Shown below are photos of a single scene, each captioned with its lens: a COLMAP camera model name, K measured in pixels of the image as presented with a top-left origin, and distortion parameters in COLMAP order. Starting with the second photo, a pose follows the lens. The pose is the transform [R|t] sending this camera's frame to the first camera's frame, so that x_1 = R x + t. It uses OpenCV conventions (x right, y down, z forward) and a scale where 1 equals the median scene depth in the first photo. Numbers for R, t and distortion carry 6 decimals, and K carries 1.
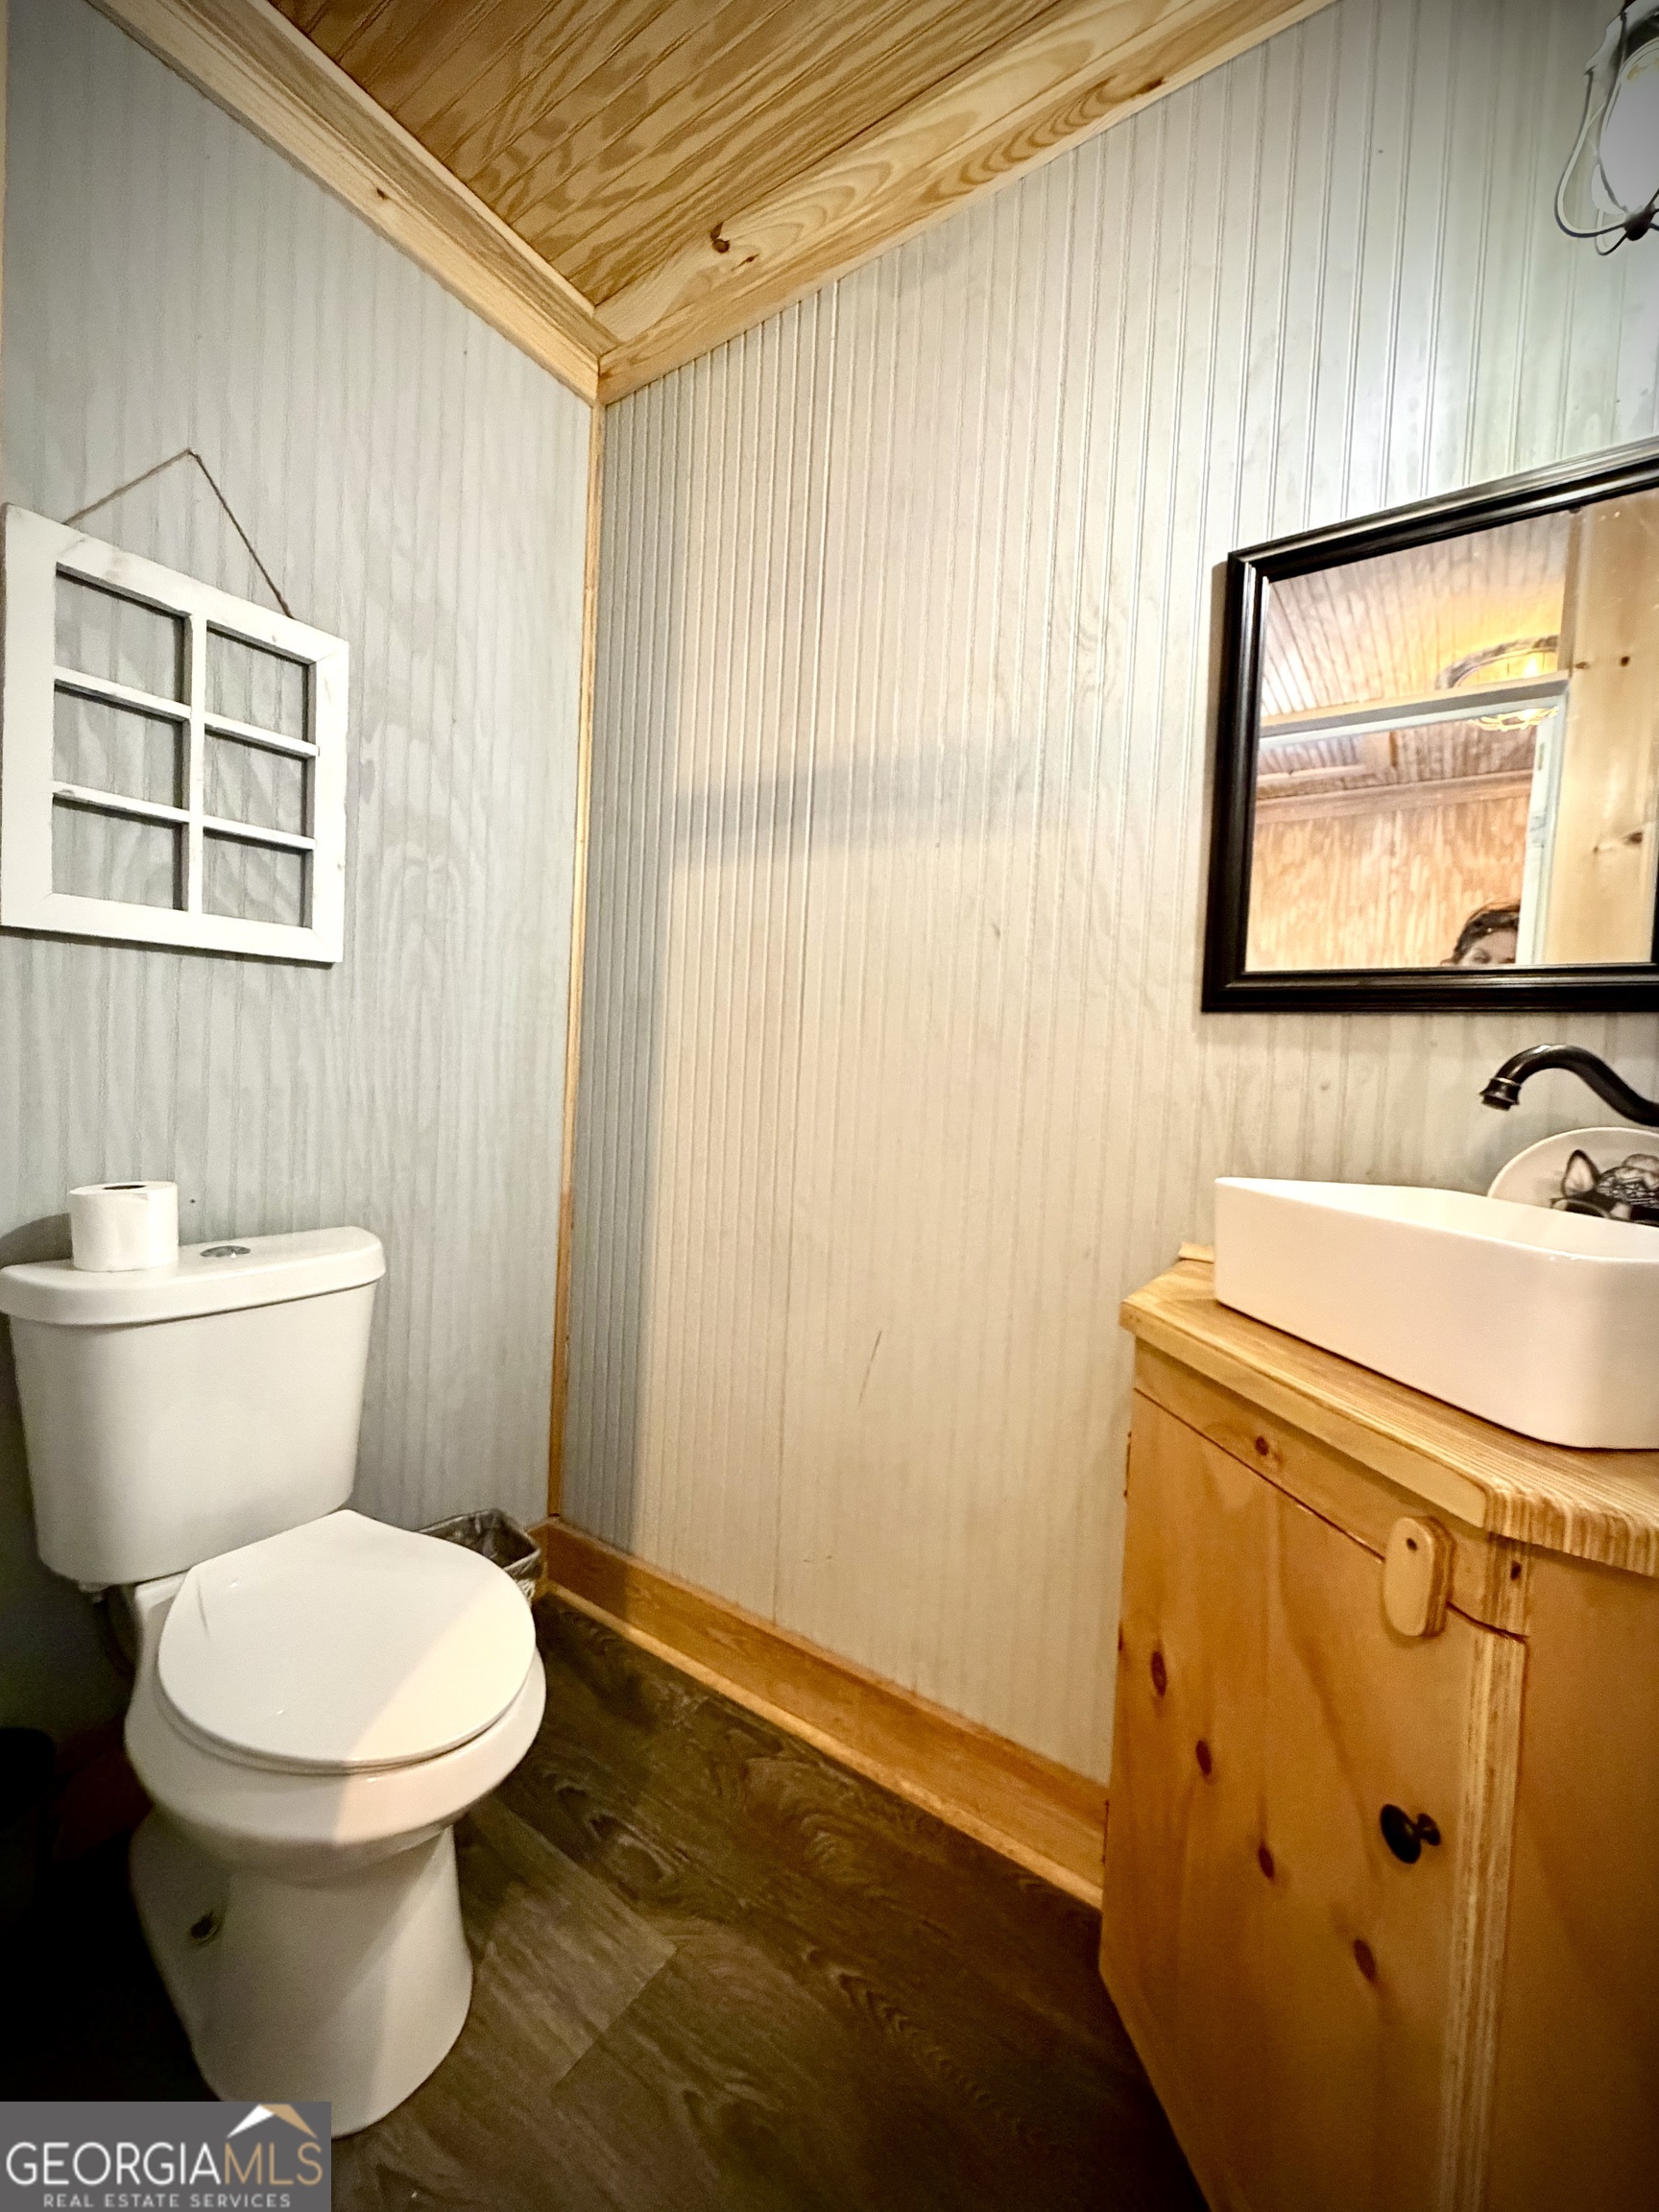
lens RADIAL K [[882.6, 0, 845.8], [0, 882.6, 1098.5], [0, 0, 1]] dist [0.000341, -0.000242]
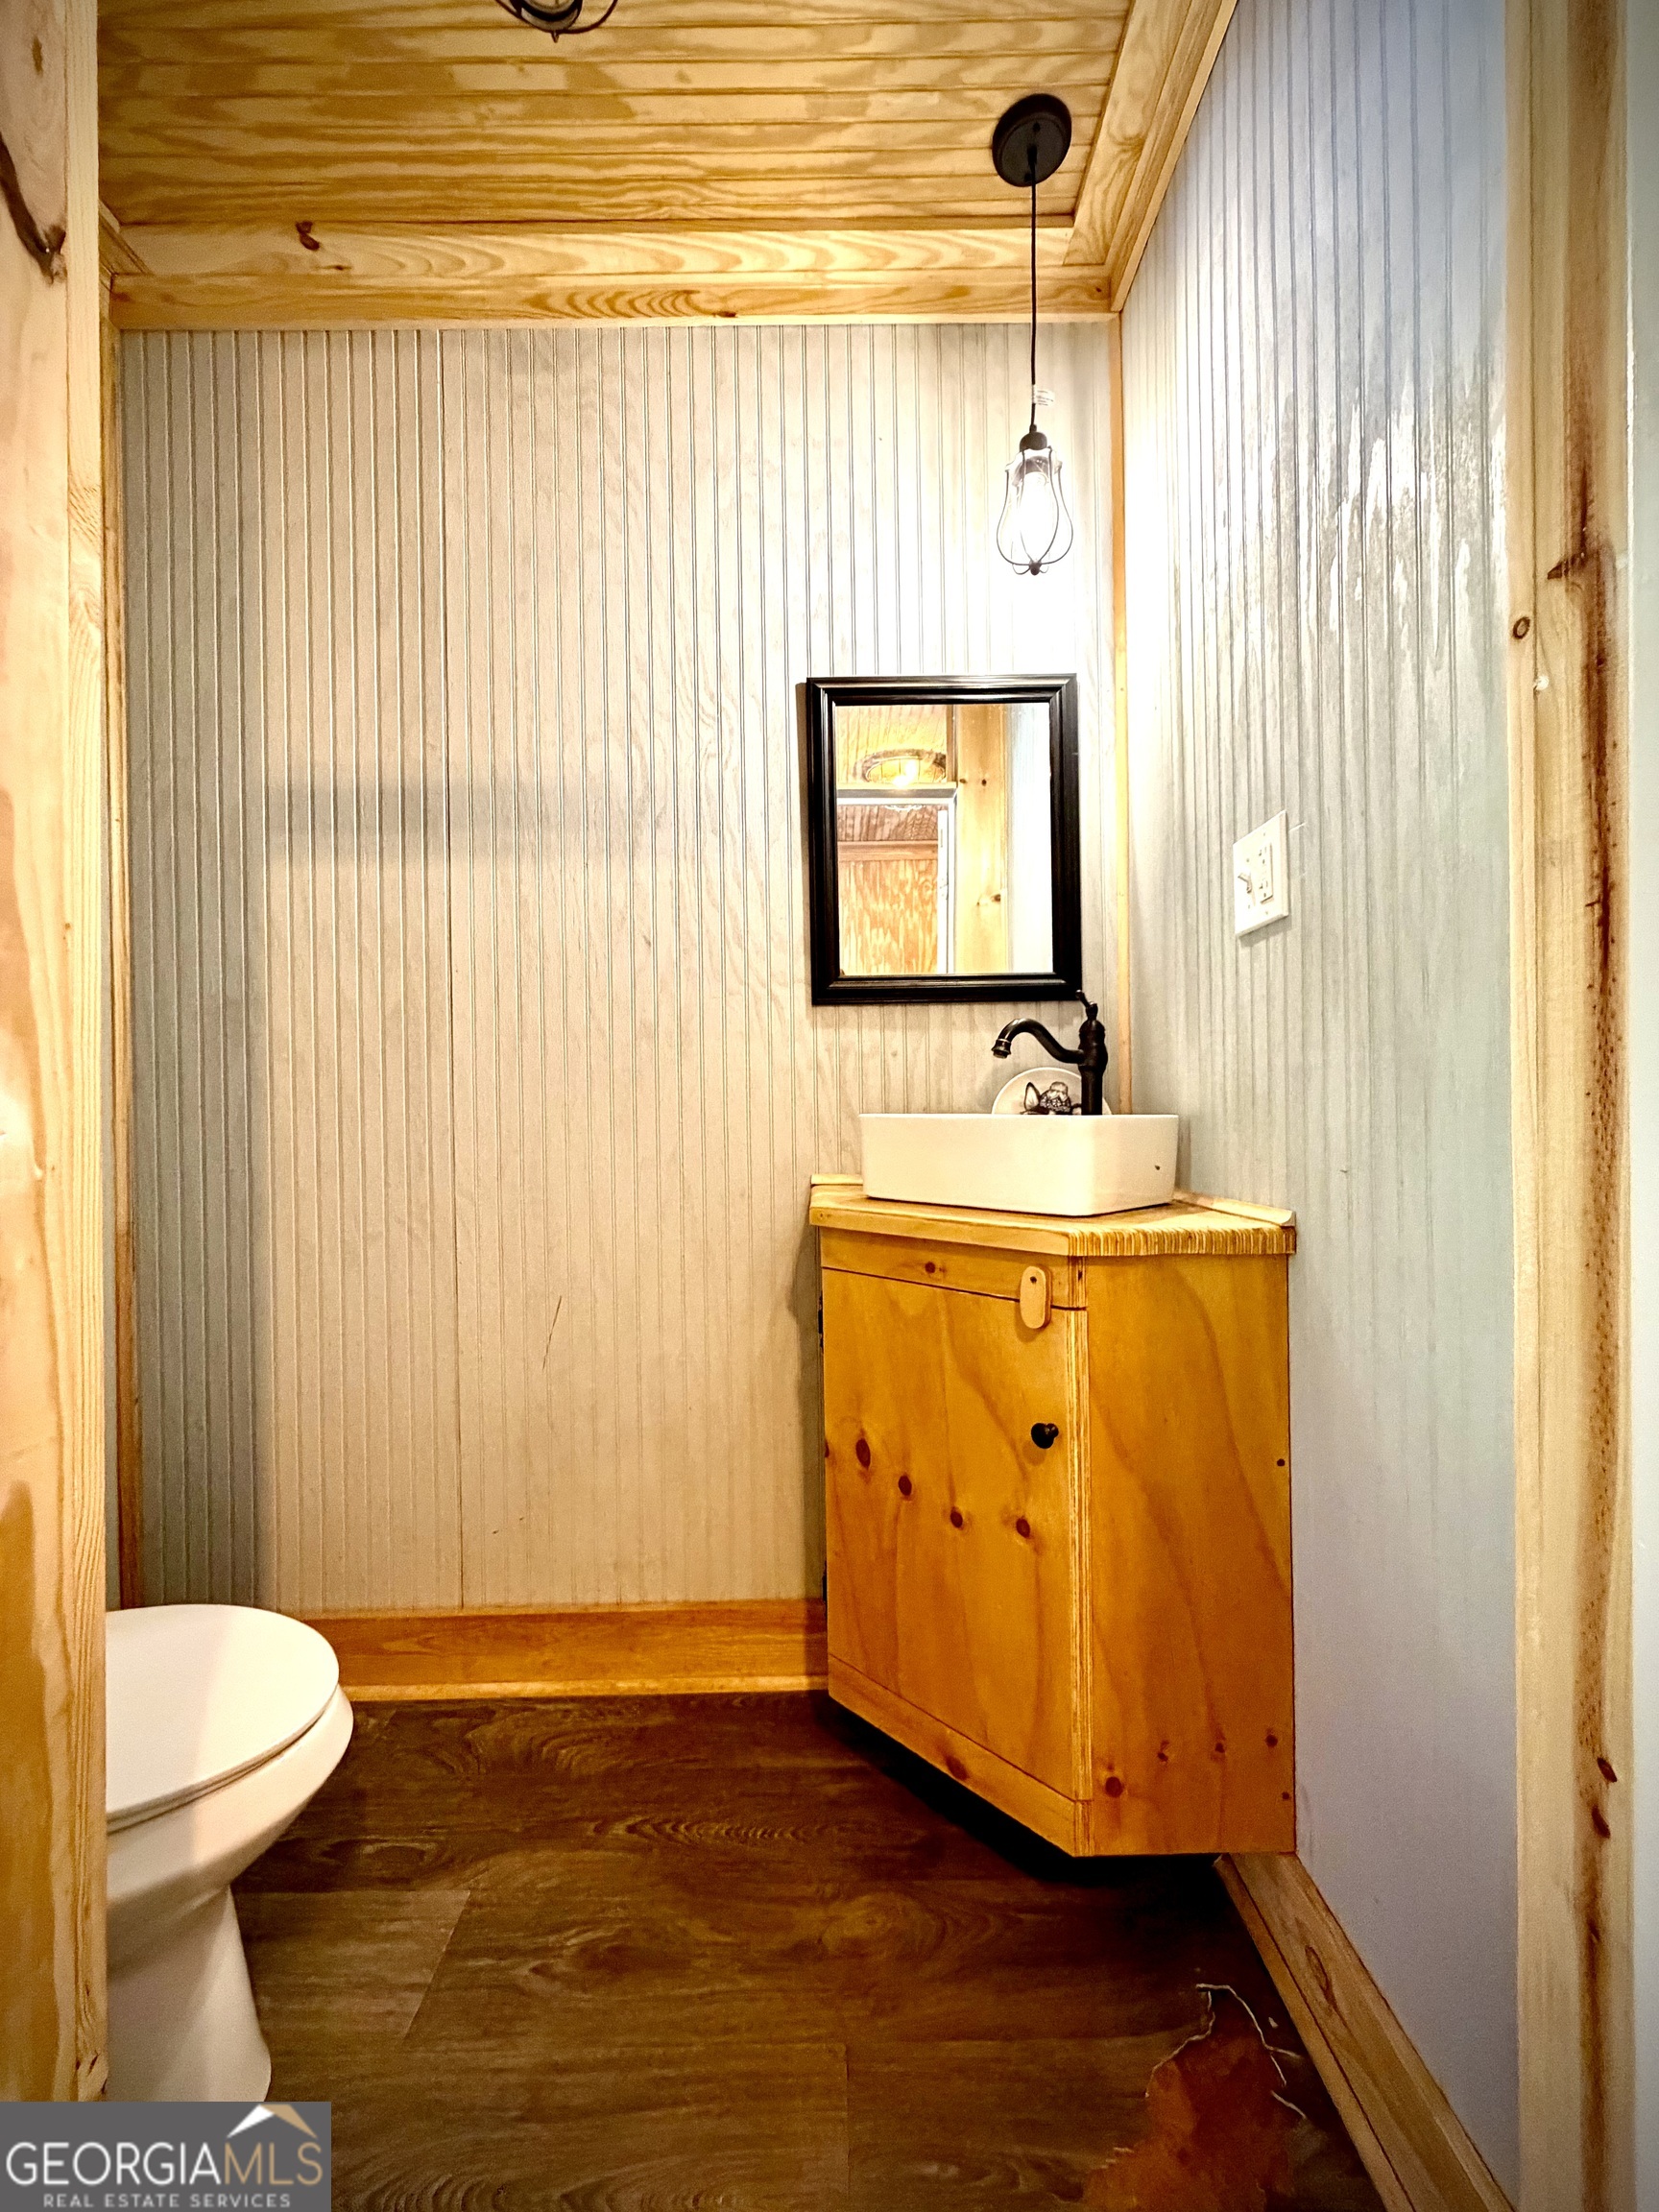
lens RADIAL K [[882.6, 0, 832.4], [0, 882.6, 1099.3], [0, 0, 1]] dist [0.000341, -0.000242]
pose [[0.821639, -0.062166, 0.566608, -0.343991], [0.074124, 0.997247, 0.001926, 0.046156], [-0.565168, 0.040417, 0.823986, -0.139204]]
